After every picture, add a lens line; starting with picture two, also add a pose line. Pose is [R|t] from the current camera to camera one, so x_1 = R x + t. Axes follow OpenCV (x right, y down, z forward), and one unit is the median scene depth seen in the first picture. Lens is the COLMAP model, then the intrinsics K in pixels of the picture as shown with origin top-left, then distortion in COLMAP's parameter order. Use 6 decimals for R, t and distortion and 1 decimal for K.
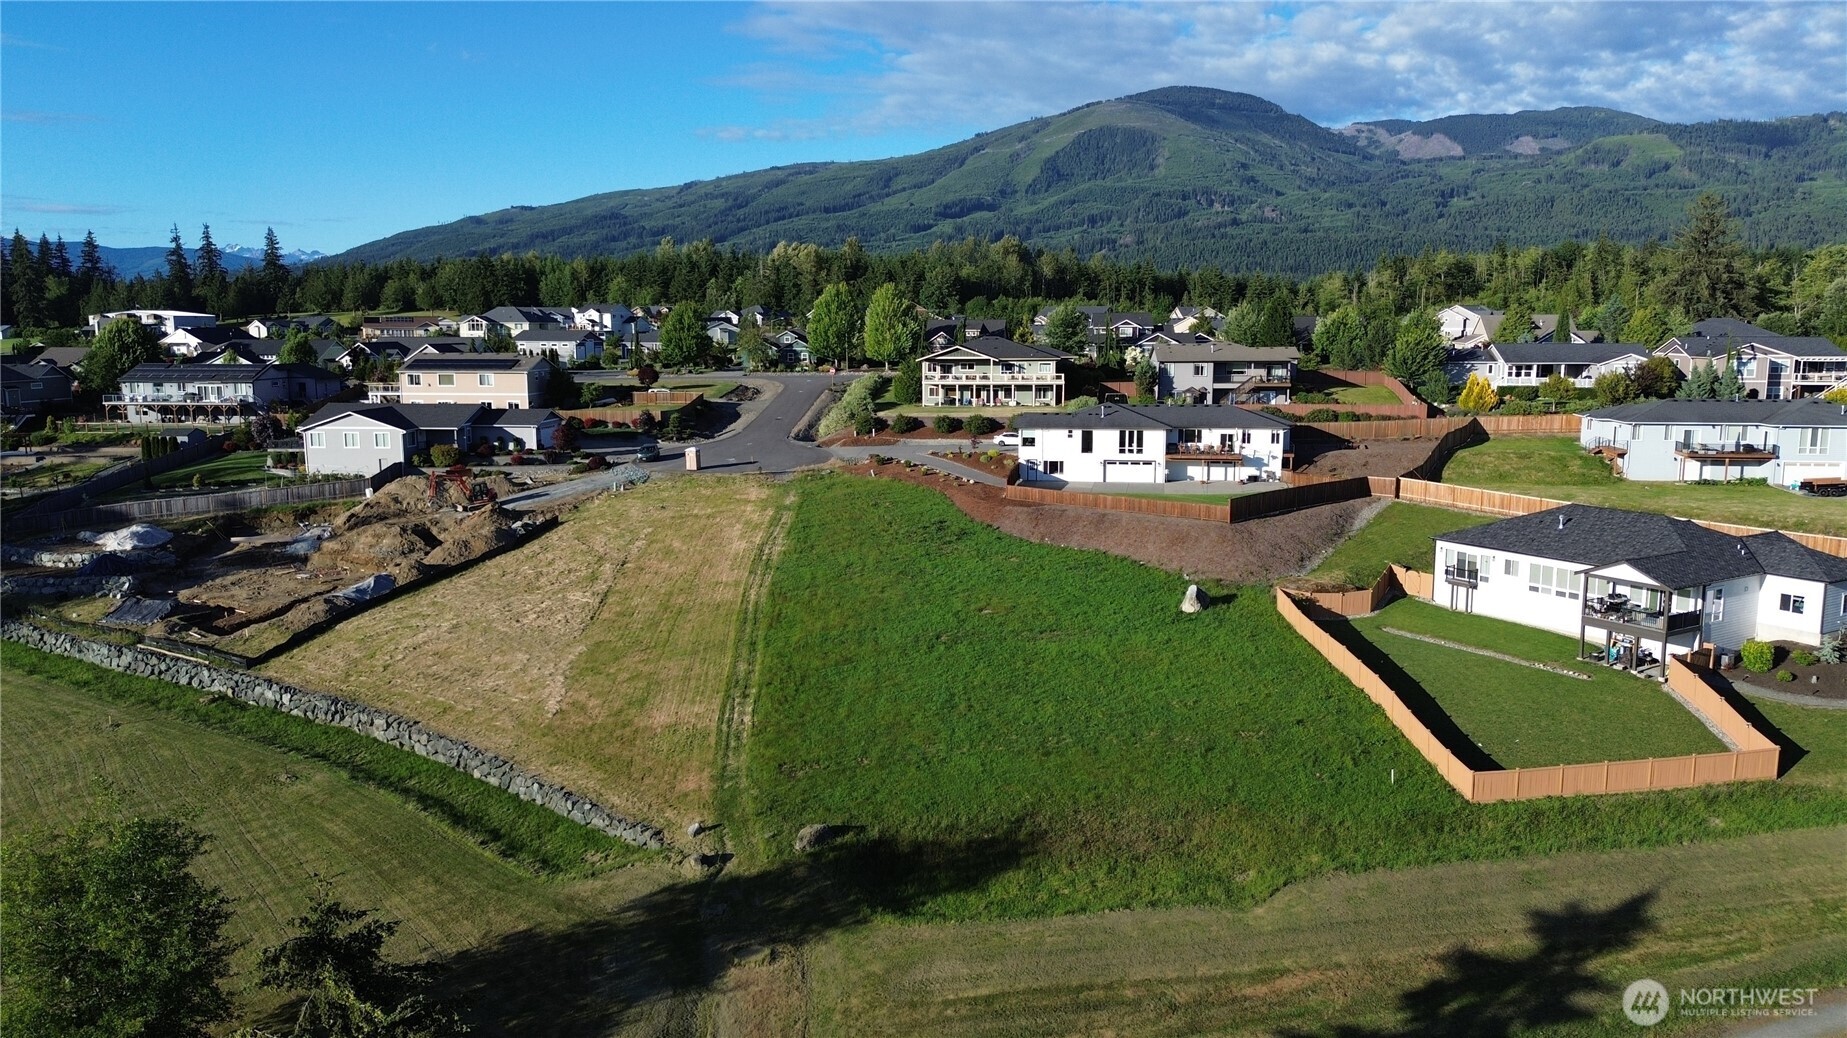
lens RADIAL K [[1307.4, 0, 926.0], [0, 1307.4, 517.6], [0, 0, 1]] dist [0.053512, -0.040140]
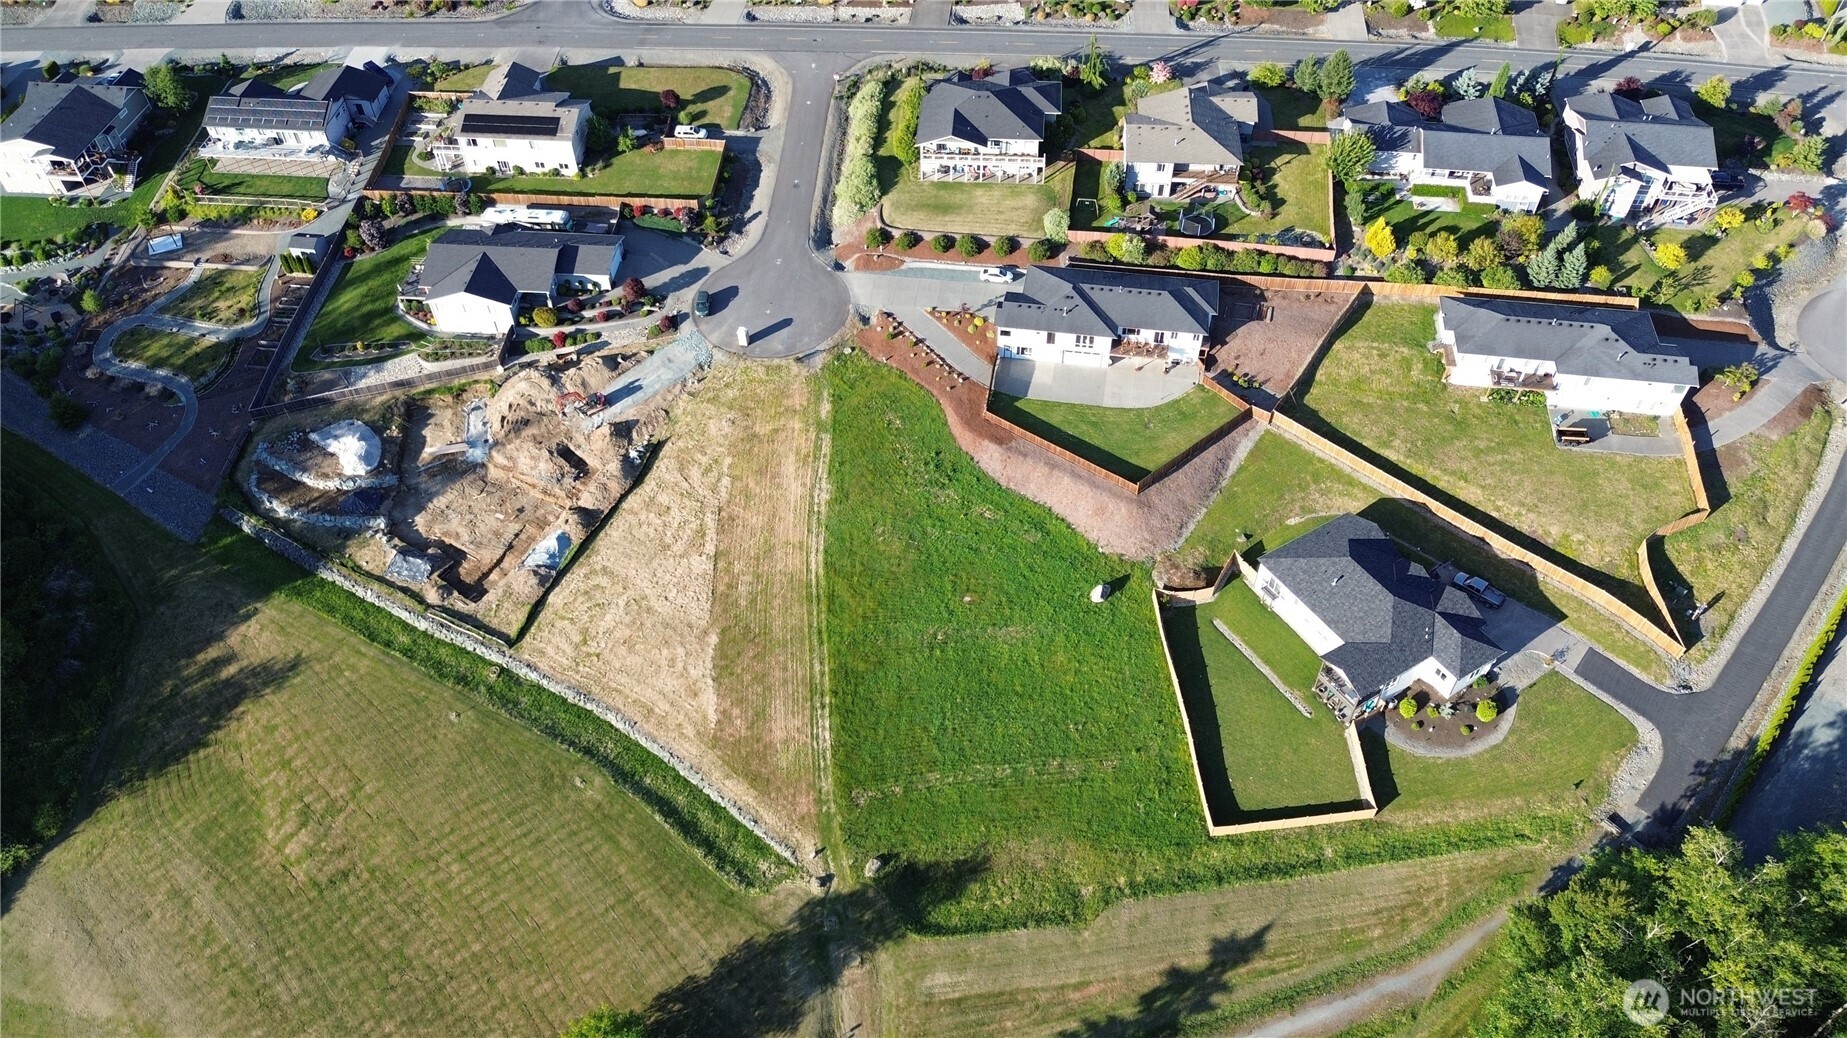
lens RADIAL K [[1307.4, 0, 924.6], [0, 1307.4, 516.1], [0, 0, 1]] dist [0.053512, -0.040140]
pose [[0.999978, -0.005567, 0.003662, -0.008006], [0.002069, 0.781813, 0.623509, -0.844844], [-0.006334, -0.623488, 0.781807, -0.134888]]
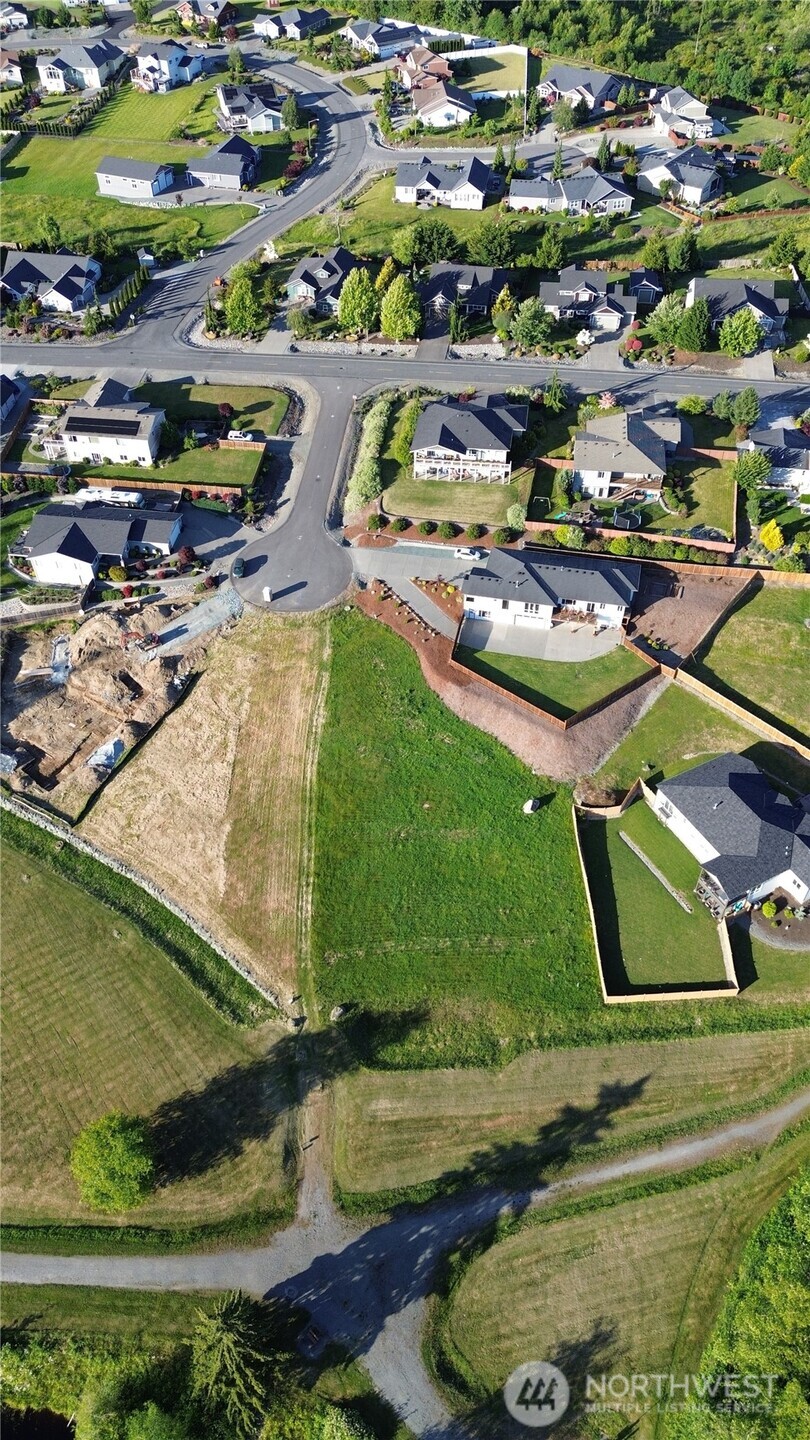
lens RADIAL K [[1019.3, 0, 397.9], [0, 1019.3, 717.7], [0, 0, 1]] dist [0.053512, -0.040140]
pose [[0.998421, 0.037644, -0.041701, 0.054749], [-0.004477, 0.793242, 0.608890, -0.847131], [0.056001, -0.607742, 0.792158, -0.129635]]
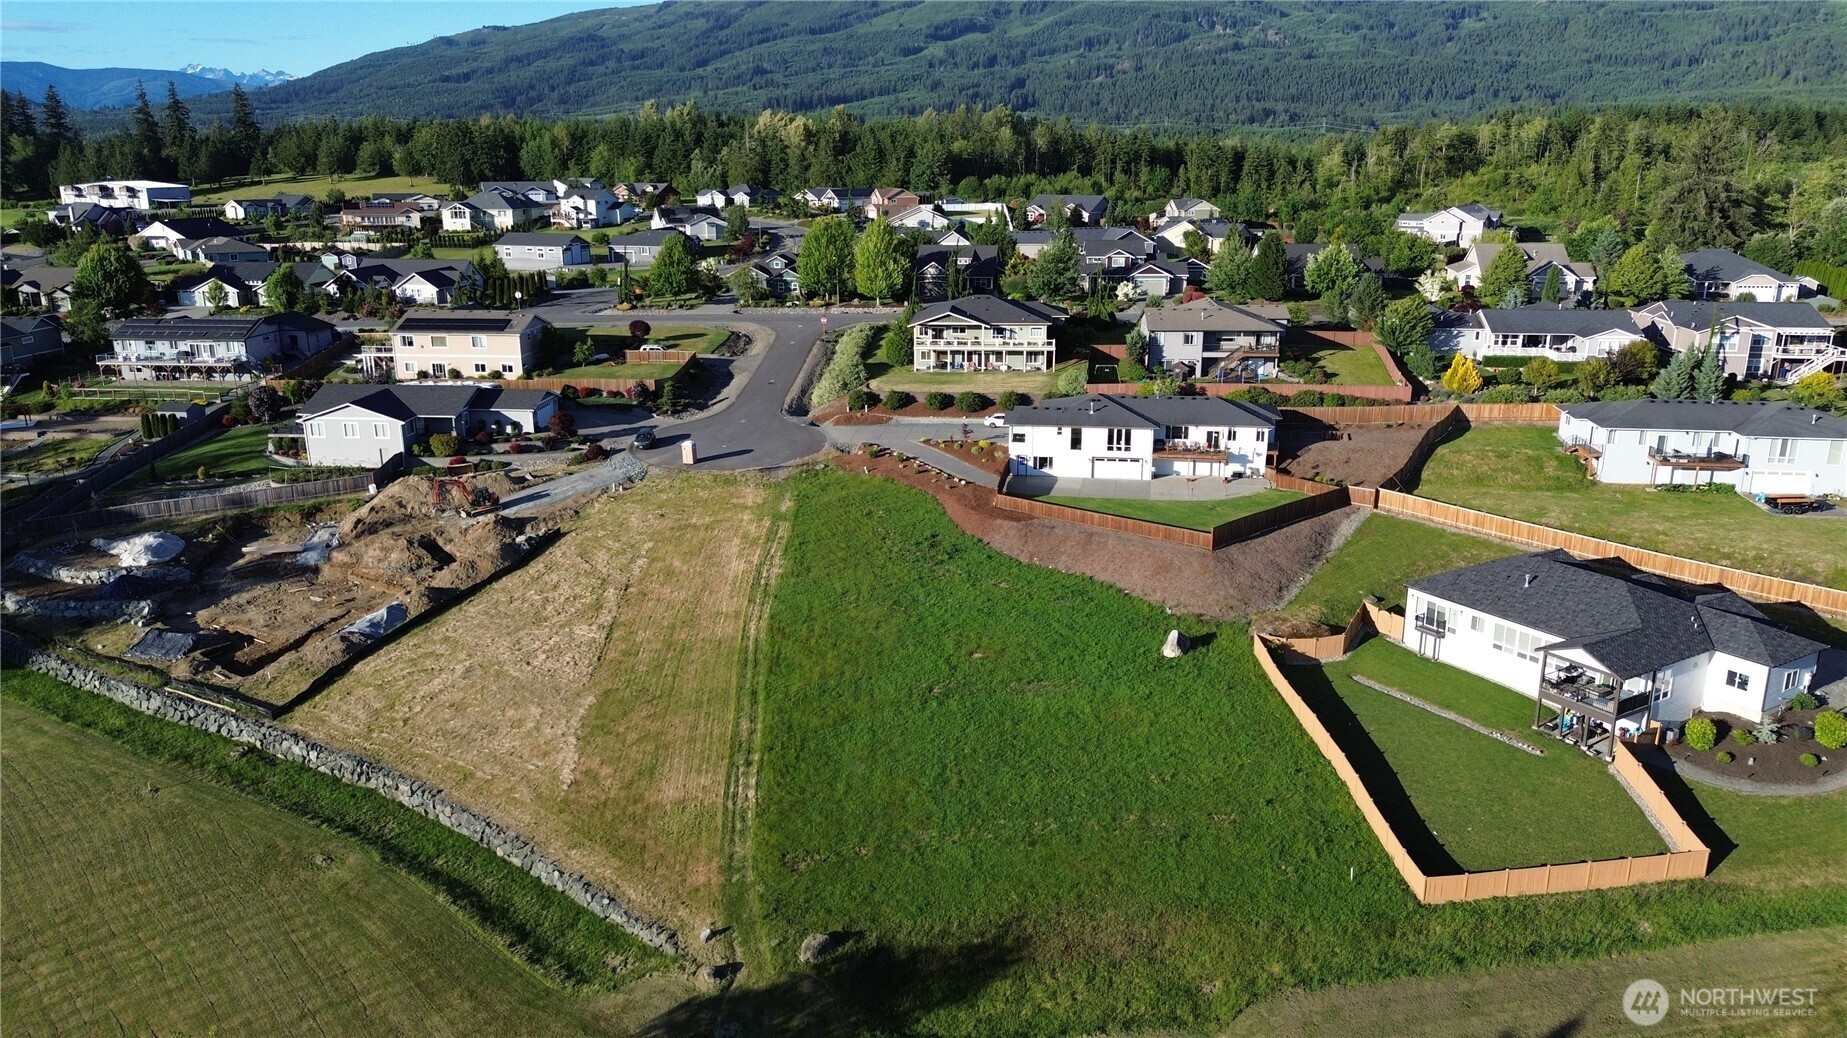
lens RADIAL K [[1307.4, 0, 925.8], [0, 1307.4, 516.9], [0, 0, 1]] dist [0.053512, -0.040140]
pose [[0.999976, -0.002107, 0.006610, -0.001077], [0.001265, 0.992163, 0.124945, -0.146264], [-0.006821, -0.124934, 0.992142, -0.021158]]
